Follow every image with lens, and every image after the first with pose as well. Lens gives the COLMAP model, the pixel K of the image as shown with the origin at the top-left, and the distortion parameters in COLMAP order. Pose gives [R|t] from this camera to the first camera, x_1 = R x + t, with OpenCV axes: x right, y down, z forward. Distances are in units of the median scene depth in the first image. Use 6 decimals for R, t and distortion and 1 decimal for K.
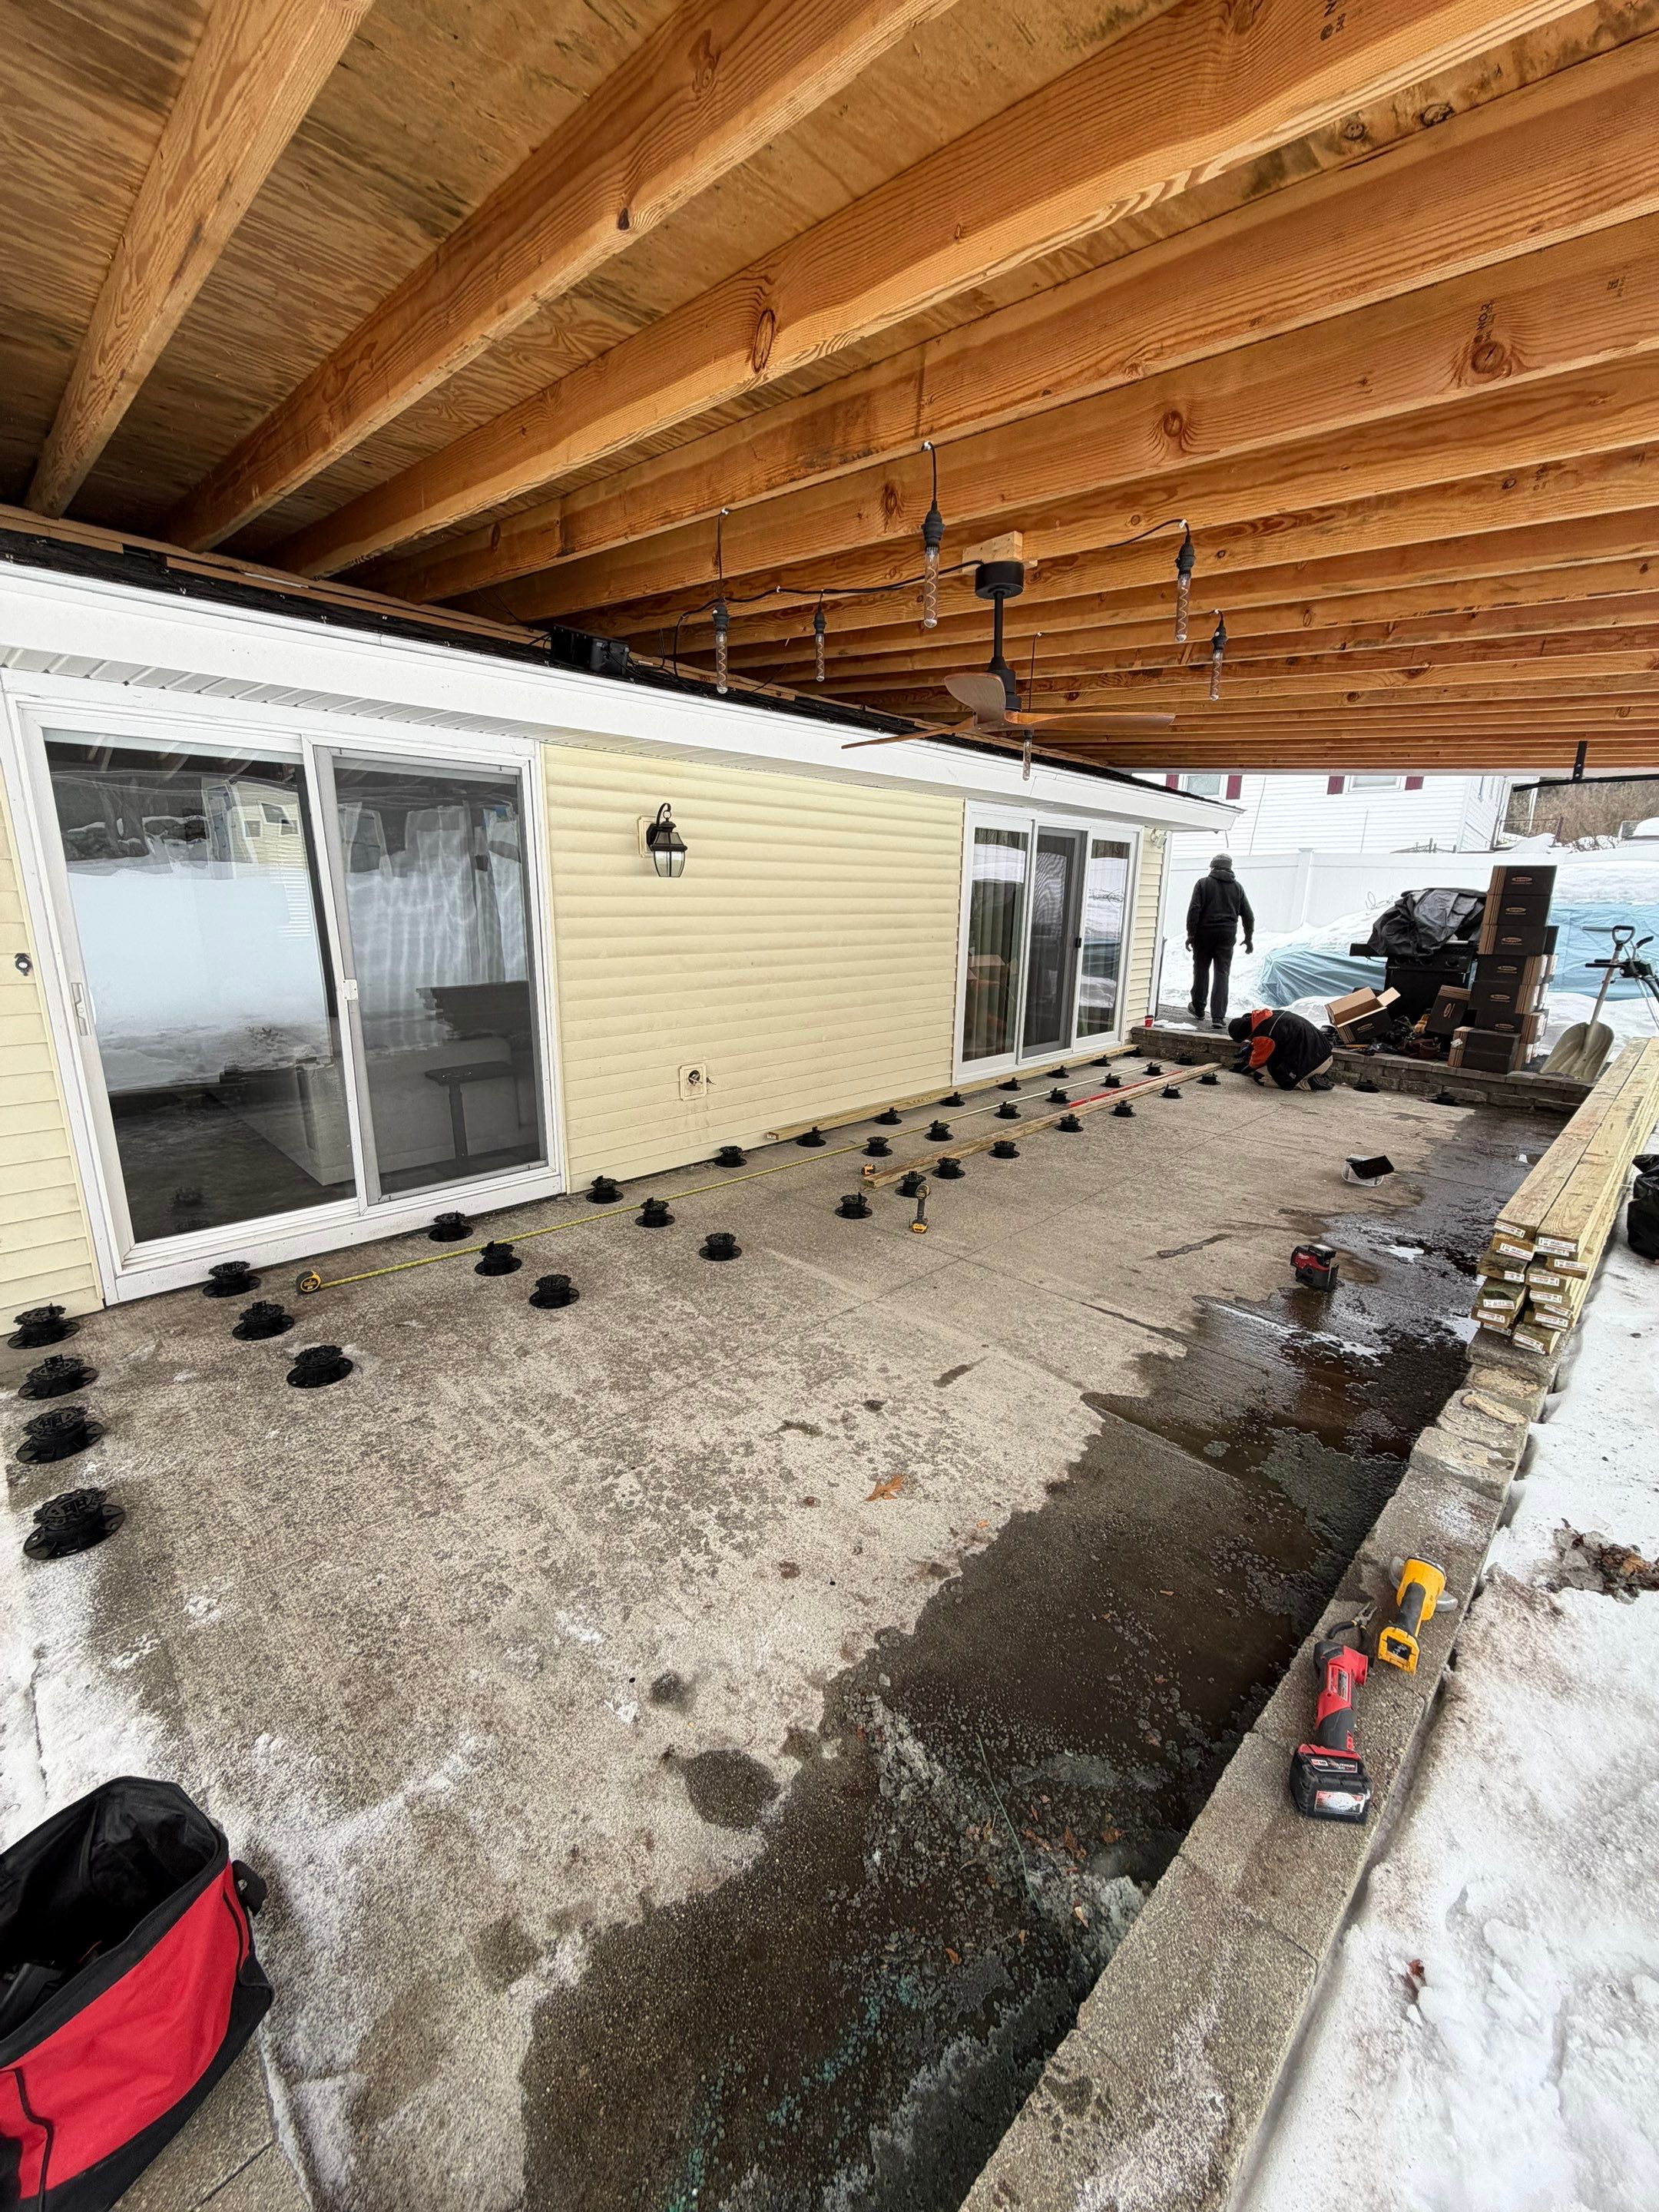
lens RADIAL K [[874.2, 0, 830.7], [0, 874.2, 1099.4], [0, 0, 1]] dist [-0.001809, 0.000498]
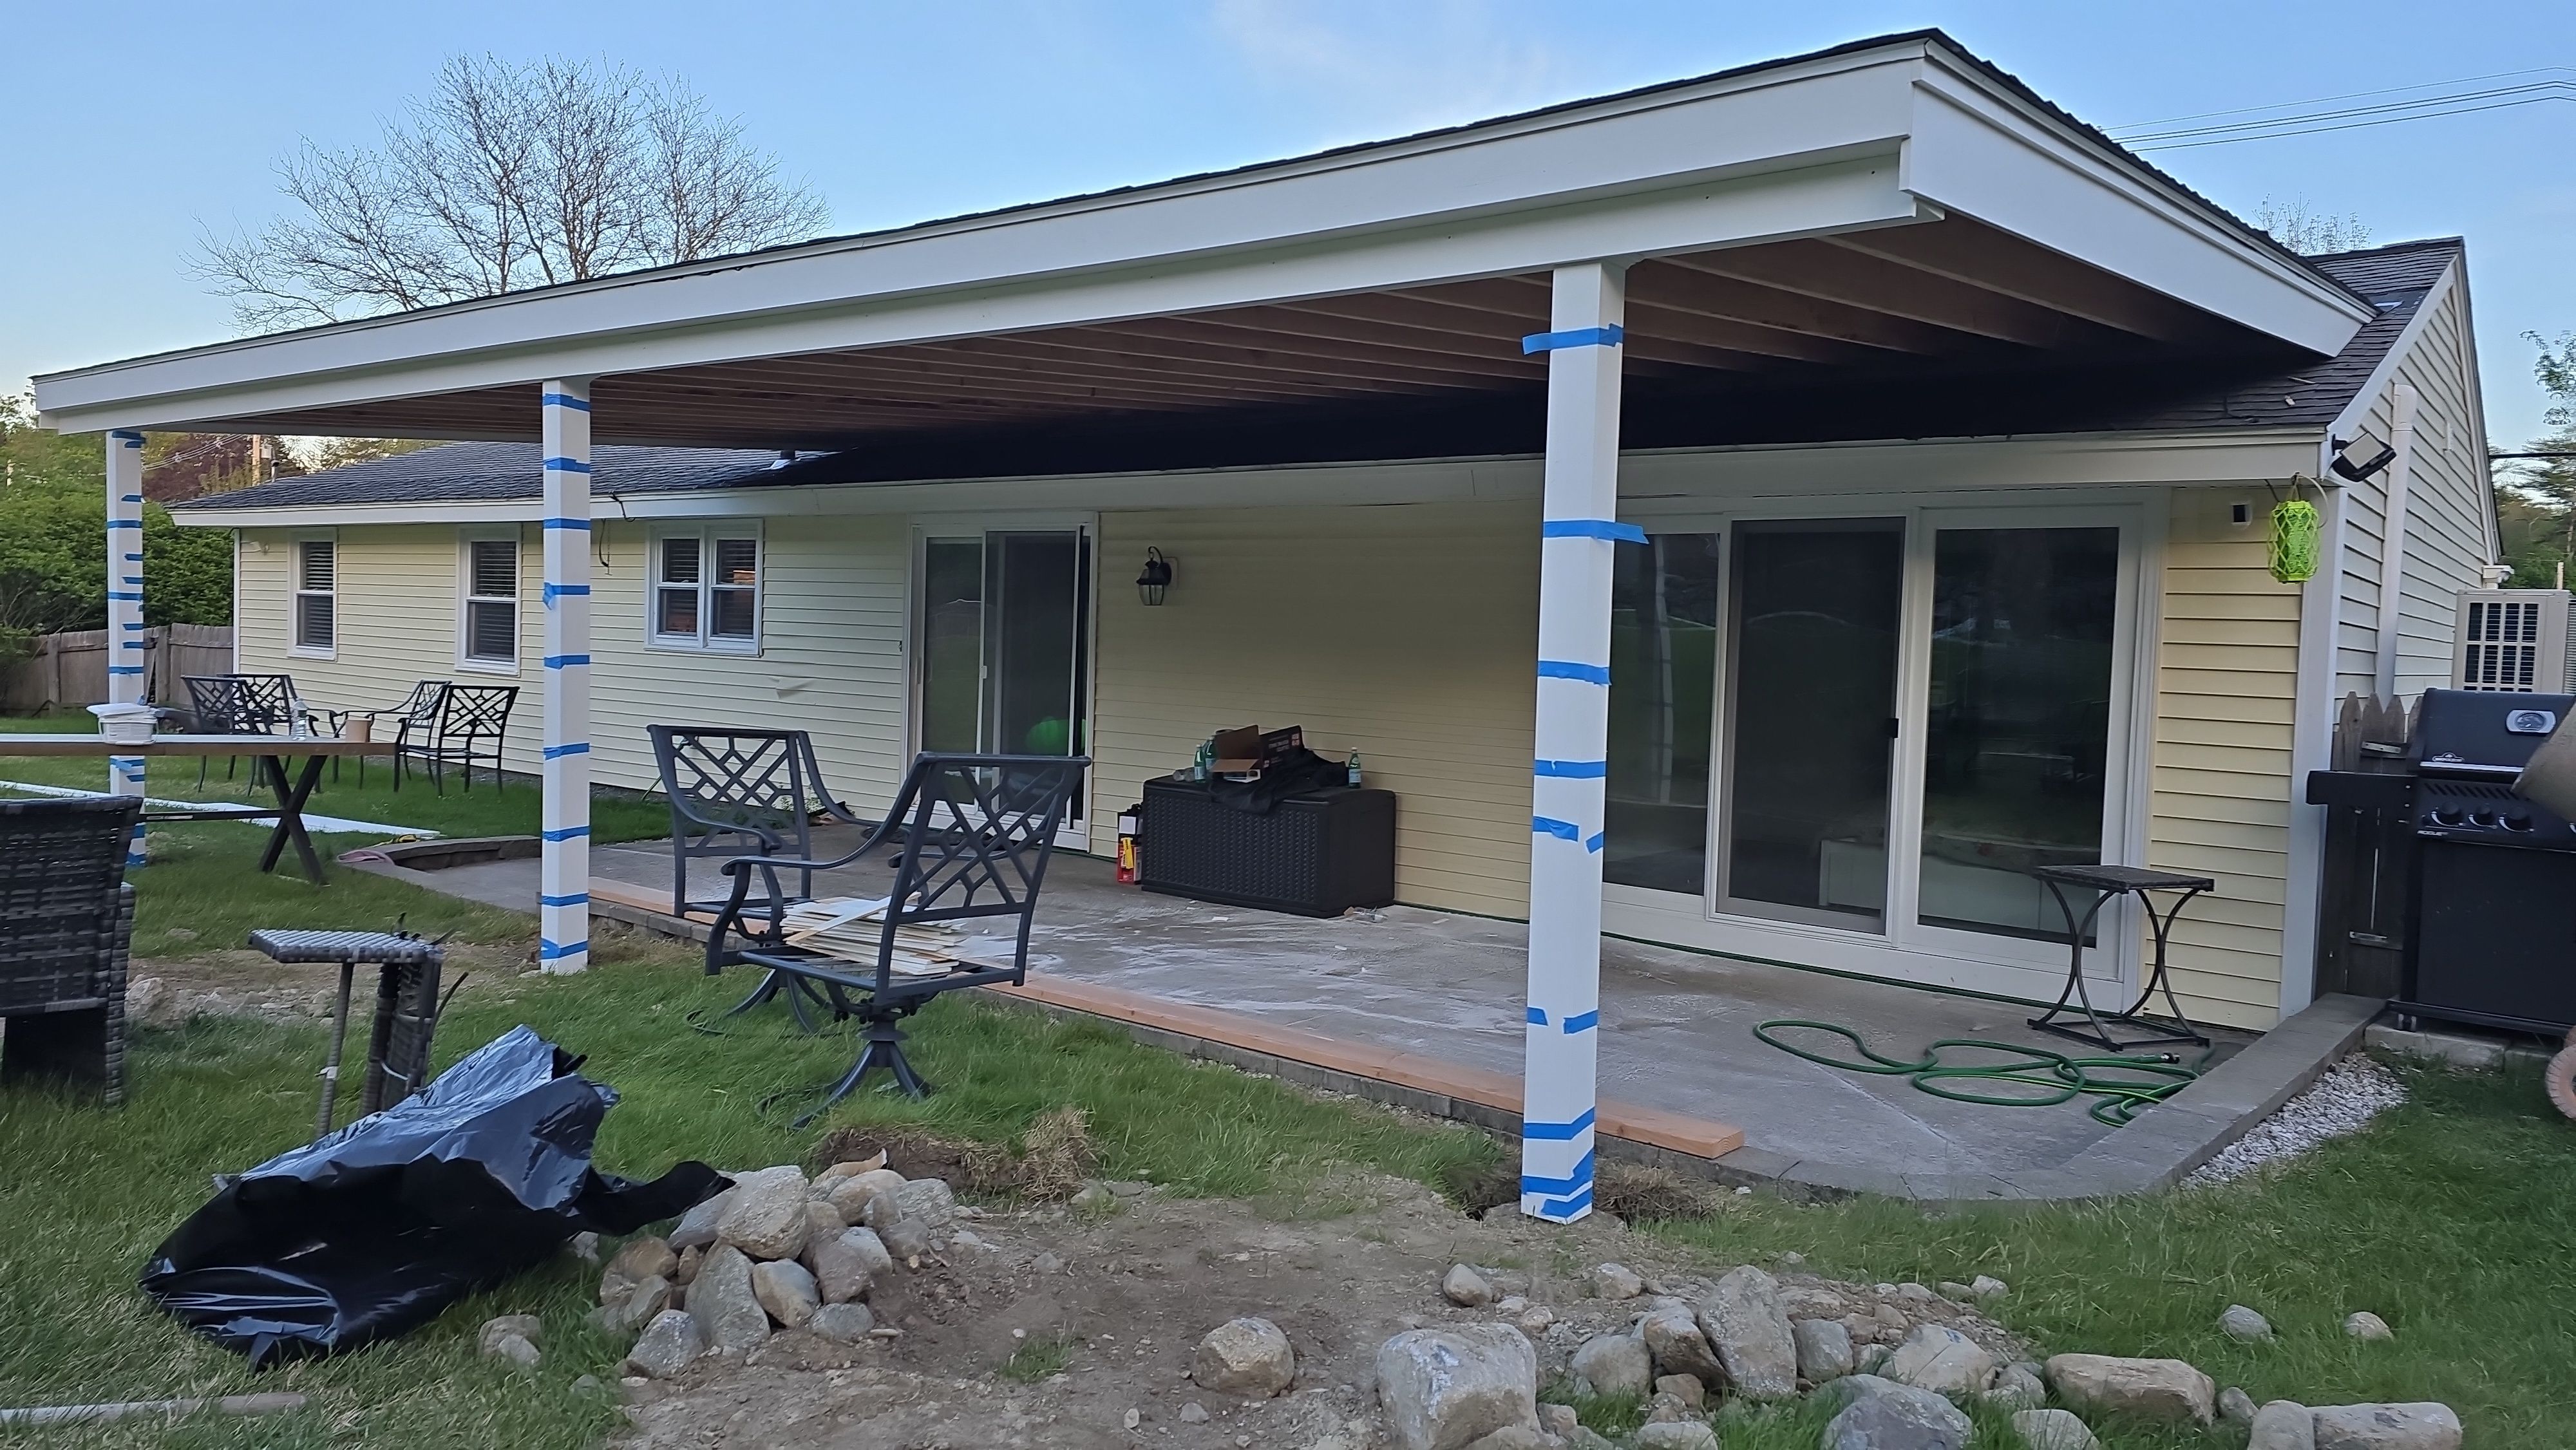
lens RADIAL K [[1696.1, 0, 1283.4], [0, 1696.1, 726.4], [0, 0, 1]] dist [0.074747, -0.058267]
pose [[0.120316, 0.043699, -0.991773, 2.660663], [-0.264361, 0.964368, 0.010421, -0.208550], [0.956889, 0.260932, 0.127581, 1.150948]]
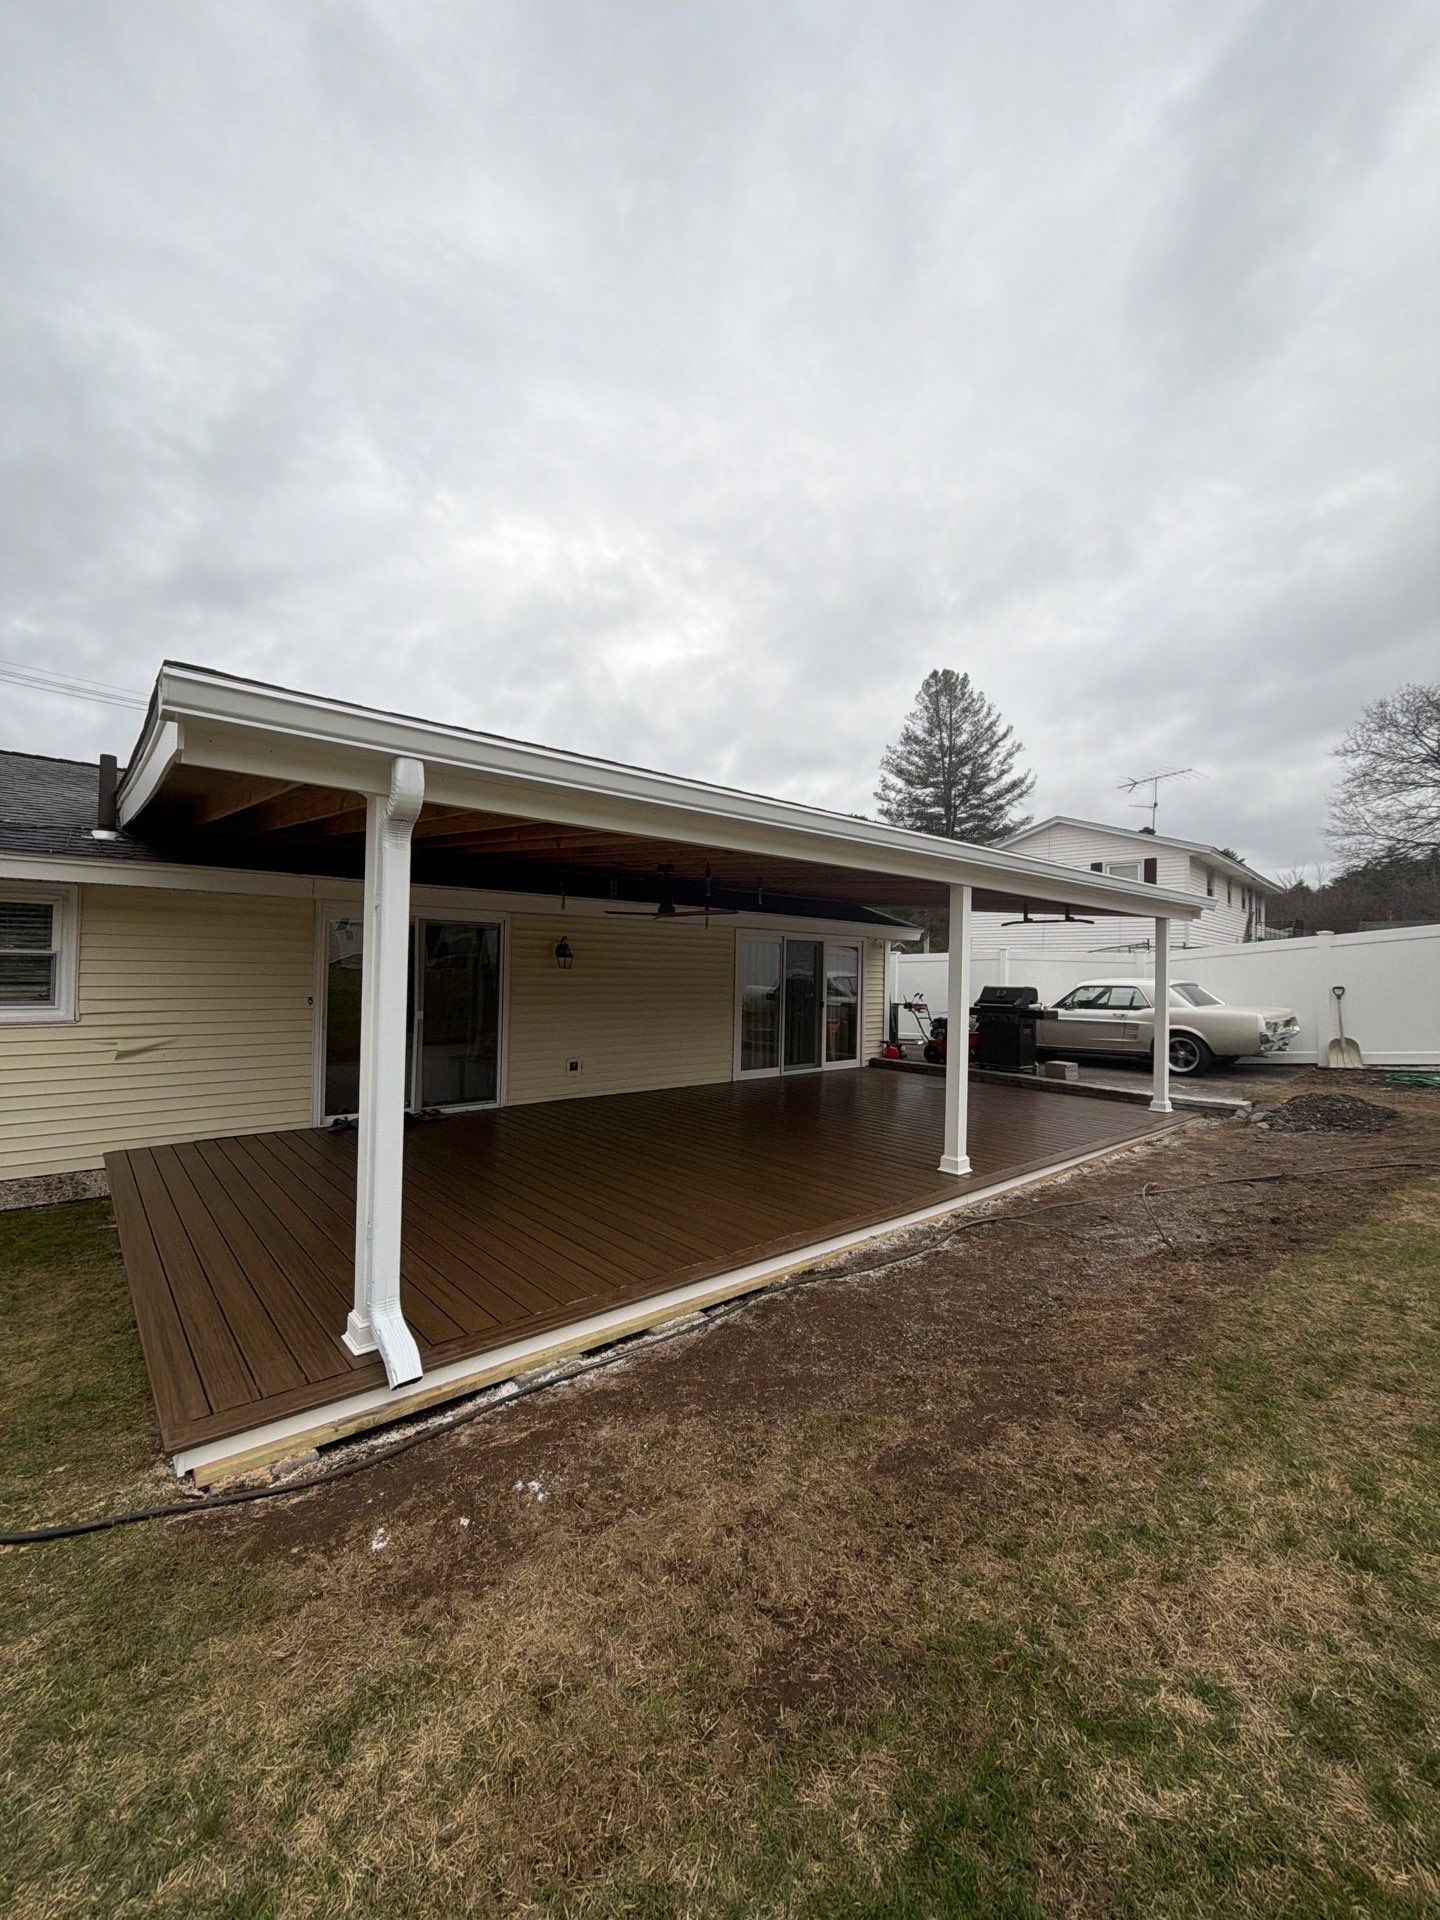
lens RADIAL K [[758.8, 0, 720.0], [0, 758.8, 961.2], [0, 0, 1]] dist [-0.001809, 0.000498]
pose [[0.997527, -0.000734, -0.070284, 0.412802], [-0.016717, 0.968776, -0.247374, 0.232304], [0.068271, 0.247938, 0.966367, -0.990901]]
